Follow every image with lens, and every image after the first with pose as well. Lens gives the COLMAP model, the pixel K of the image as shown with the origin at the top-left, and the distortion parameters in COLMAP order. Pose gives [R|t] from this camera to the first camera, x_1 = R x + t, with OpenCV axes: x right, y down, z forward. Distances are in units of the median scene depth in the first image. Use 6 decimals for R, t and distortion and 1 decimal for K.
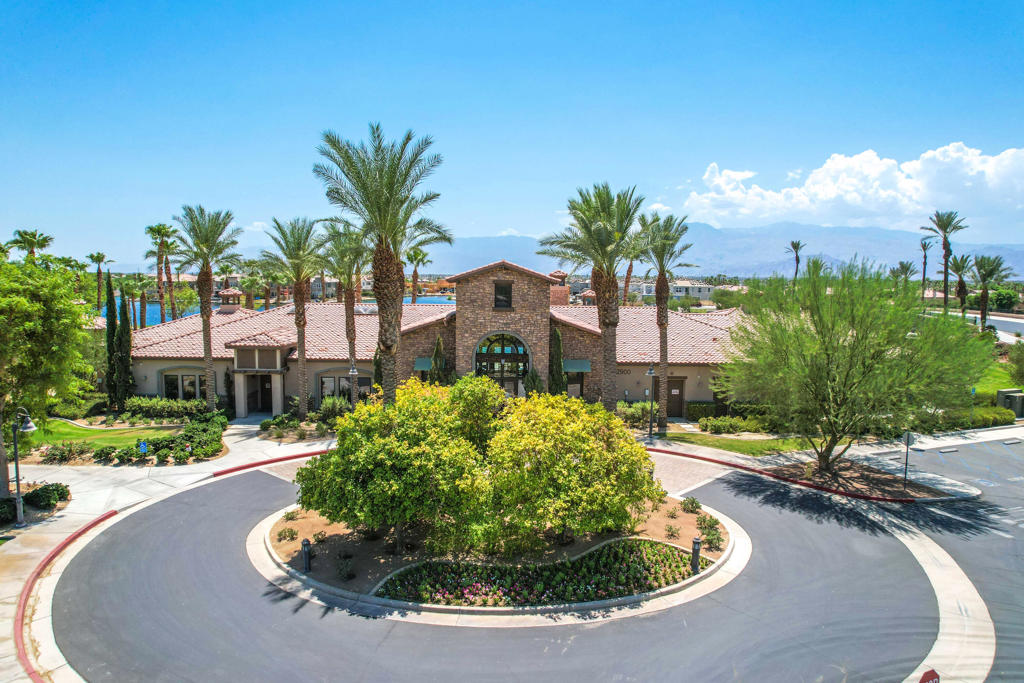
lens RADIAL K [[652.9, 0, 510.8], [0, 652.9, 345.1], [0, 0, 1]] dist [-0.078047, 0.073677]
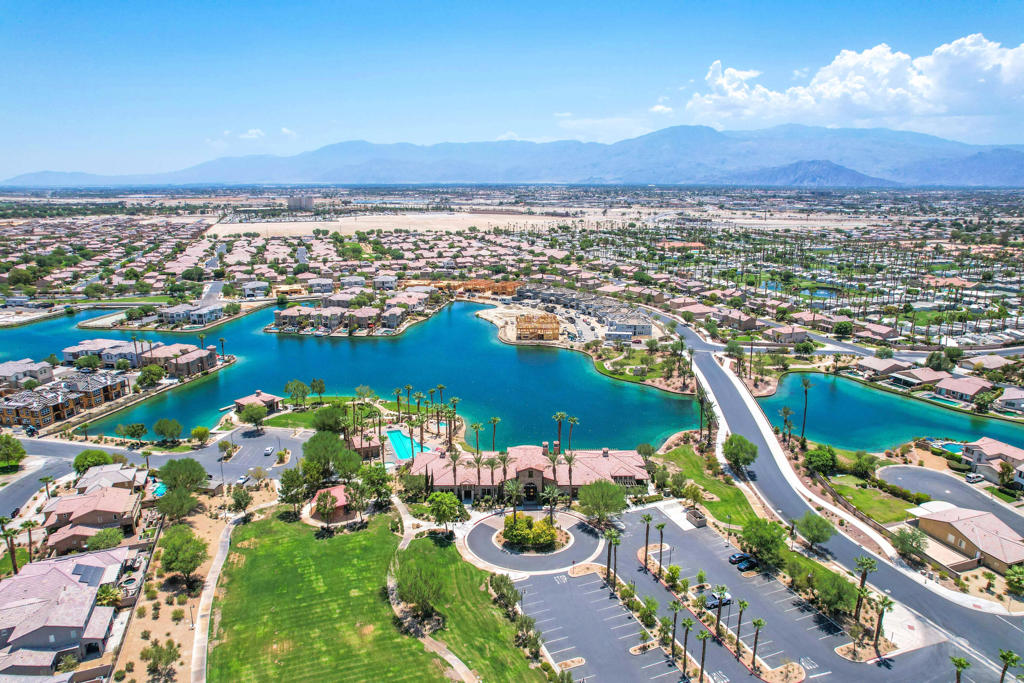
lens RADIAL K [[652.9, 0, 510.8], [0, 652.9, 345.1], [0, 0, 1]] dist [-0.078047, 0.073677]
pose [[0.999957, -0.008862, 0.002582, -0.070903], [0.008387, 0.989157, 0.146621, -0.754880], [-0.003853, -0.146593, 0.989189, -1.489030]]
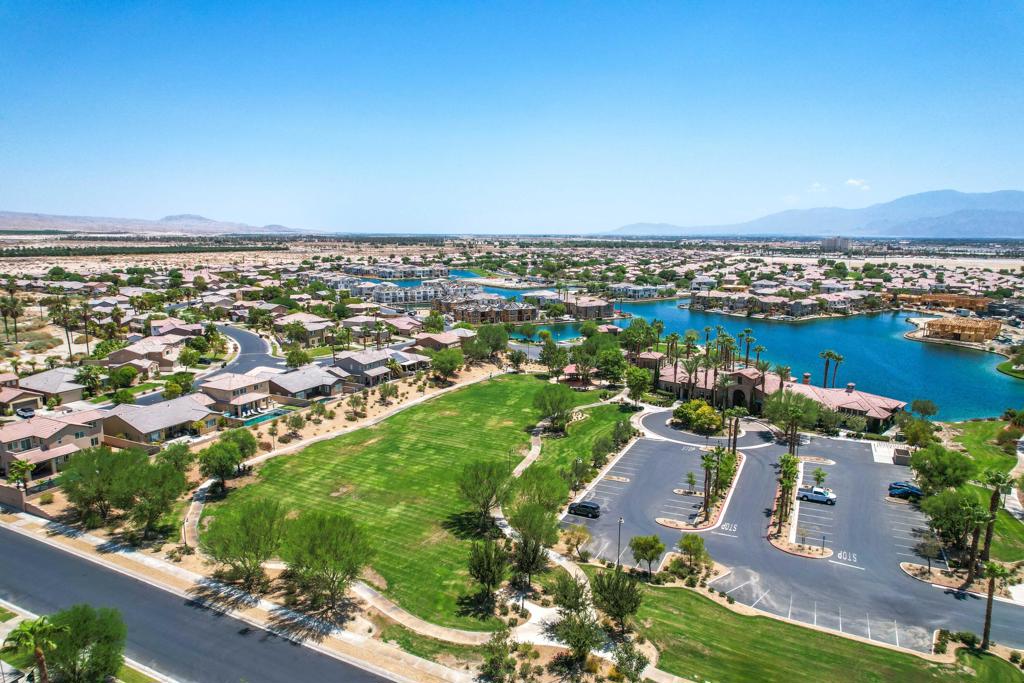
lens RADIAL K [[652.9, 0, 510.8], [0, 652.9, 345.1], [0, 0, 1]] dist [-0.078047, 0.073677]
pose [[0.694652, 0.117940, -0.709611, 0.926679], [-0.071022, 0.992893, 0.095498, -0.292608], [0.715831, -0.015940, 0.698092, -1.423857]]
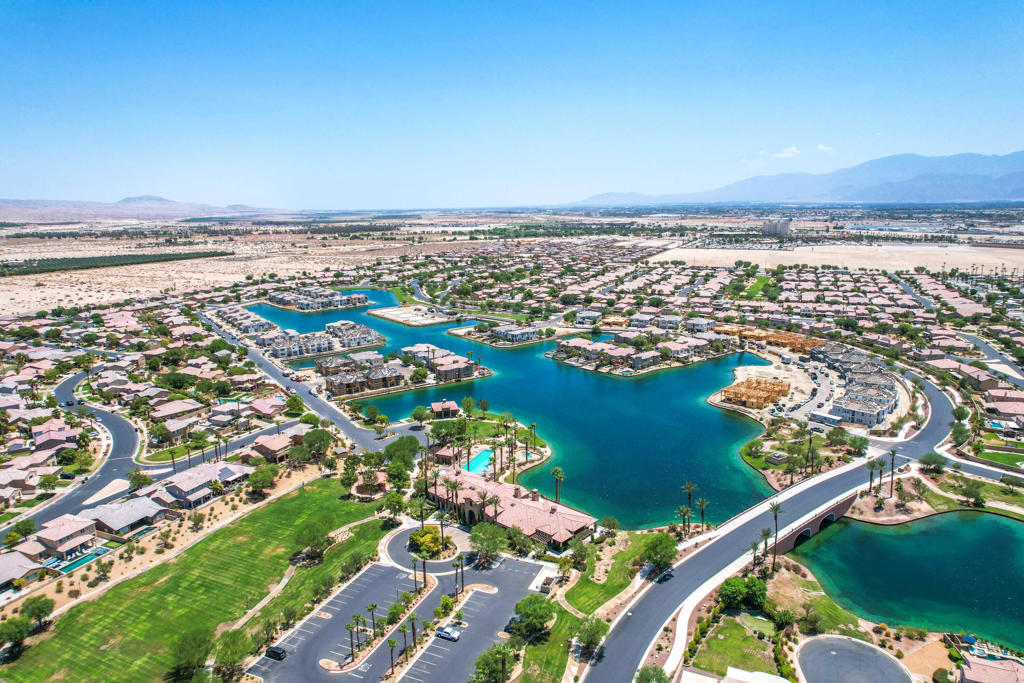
lens RADIAL K [[652.9, 0, 510.8], [0, 652.9, 345.1], [0, 0, 1]] dist [-0.078047, 0.073677]
pose [[0.725568, 0.126470, -0.676429, 1.802540], [-0.046216, 0.989703, 0.135468, -1.034196], [0.686597, -0.067030, 0.723942, -1.231116]]
